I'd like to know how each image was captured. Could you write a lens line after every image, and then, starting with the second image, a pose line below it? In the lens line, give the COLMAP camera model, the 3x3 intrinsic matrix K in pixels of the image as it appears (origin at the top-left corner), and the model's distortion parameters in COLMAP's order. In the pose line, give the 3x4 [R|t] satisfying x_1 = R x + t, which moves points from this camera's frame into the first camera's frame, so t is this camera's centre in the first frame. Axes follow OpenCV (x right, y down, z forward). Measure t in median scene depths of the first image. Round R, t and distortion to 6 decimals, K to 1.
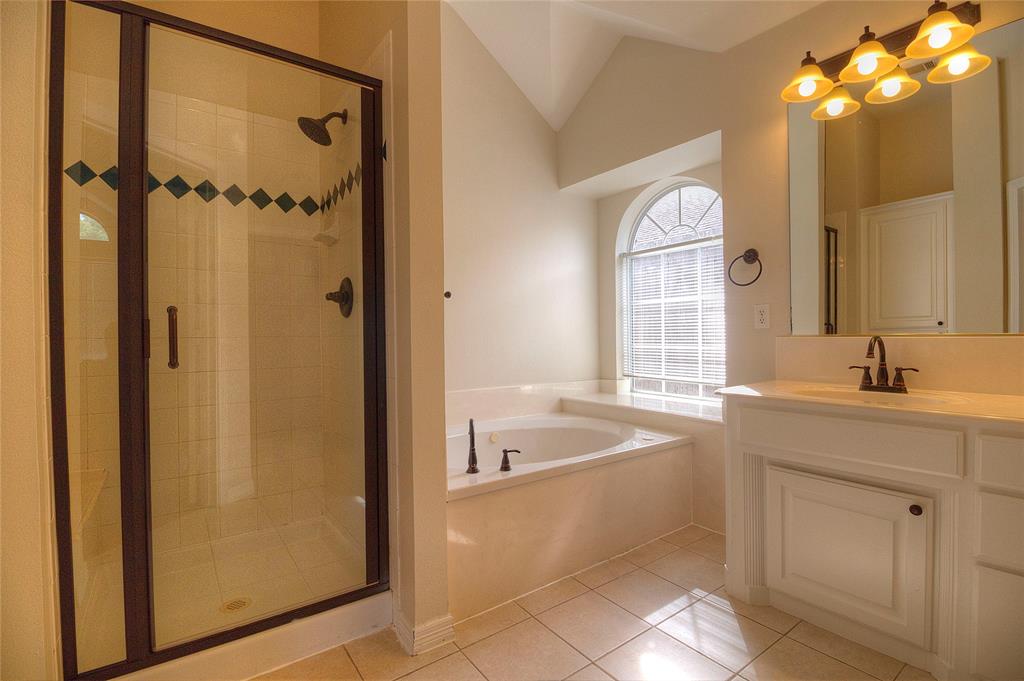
lens RADIAL K [[479.4, 0, 516.6], [0, 479.4, 335.7], [0, 0, 1]] dist [-0.003072, -0.001000]
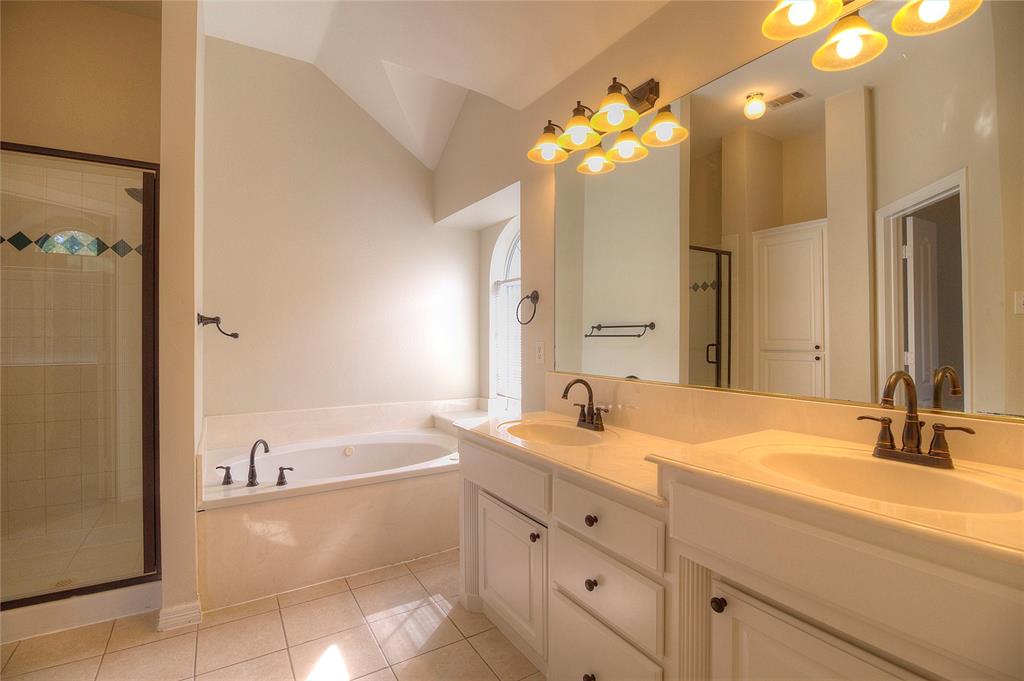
lens RADIAL K [[479.6, 0, 509.9], [0, 479.6, 339.6], [0, 0, 1]] dist [0.003878, -0.012350]
pose [[0.995764, 0.010032, -0.091400, 0.641297], [-0.009291, 0.999920, 0.008531, -0.092351], [0.091478, -0.007646, 0.995778, -0.122250]]
